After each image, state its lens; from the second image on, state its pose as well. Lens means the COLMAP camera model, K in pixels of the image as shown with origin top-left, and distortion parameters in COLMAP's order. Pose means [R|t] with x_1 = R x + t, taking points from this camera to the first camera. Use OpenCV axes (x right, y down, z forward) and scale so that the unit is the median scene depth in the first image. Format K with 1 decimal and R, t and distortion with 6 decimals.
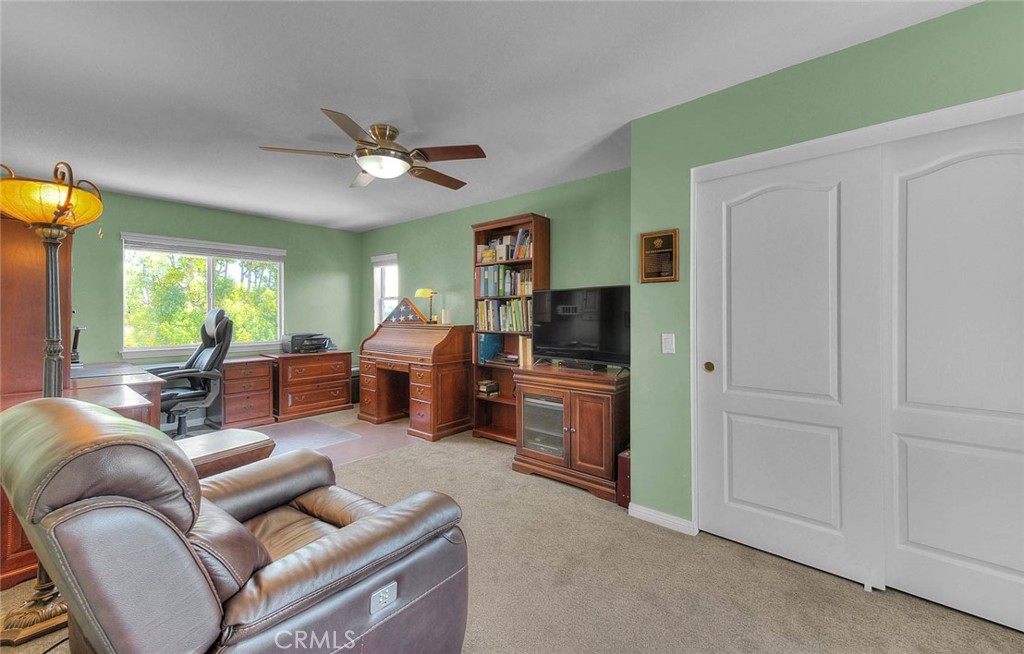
lens RADIAL K [[402.5, 0, 512.0], [0, 402.5, 327.0], [0, 0, 1]] dist [0.000152, 0.000038]
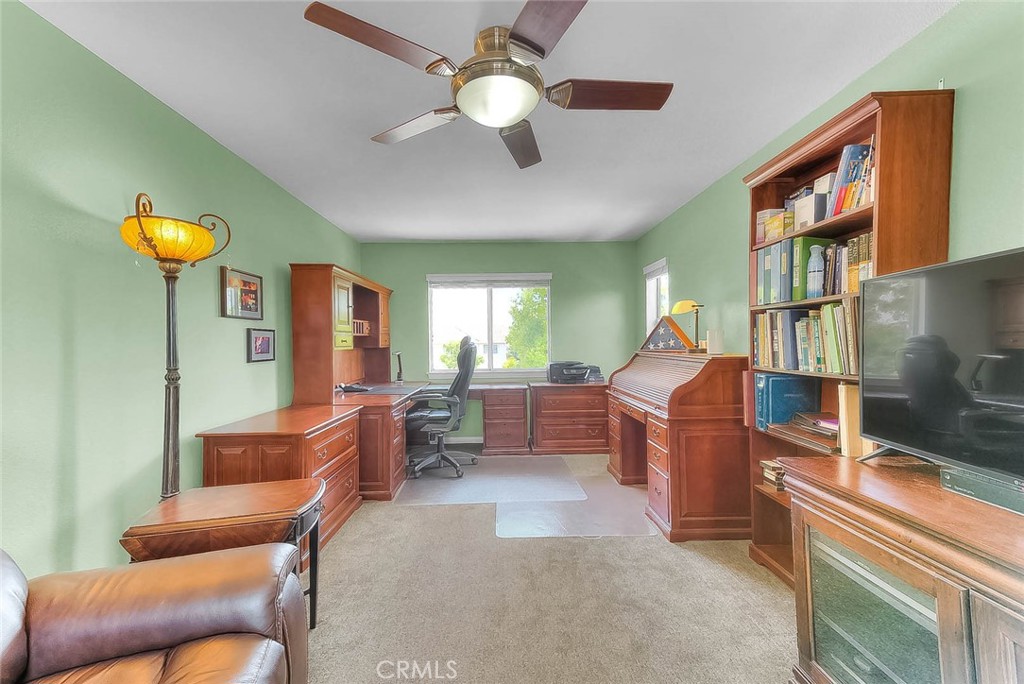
lens RADIAL K [[405.1, 0, 512.0], [0, 405.1, 349.0], [0, 0, 1]] dist [0.047823, 0.000011]
pose [[0.669100, 0.006635, -0.743142, 0.112691], [-0.012766, 0.999915, -0.002566, -0.010784], [0.743062, 0.011204, 0.669128, 0.380094]]
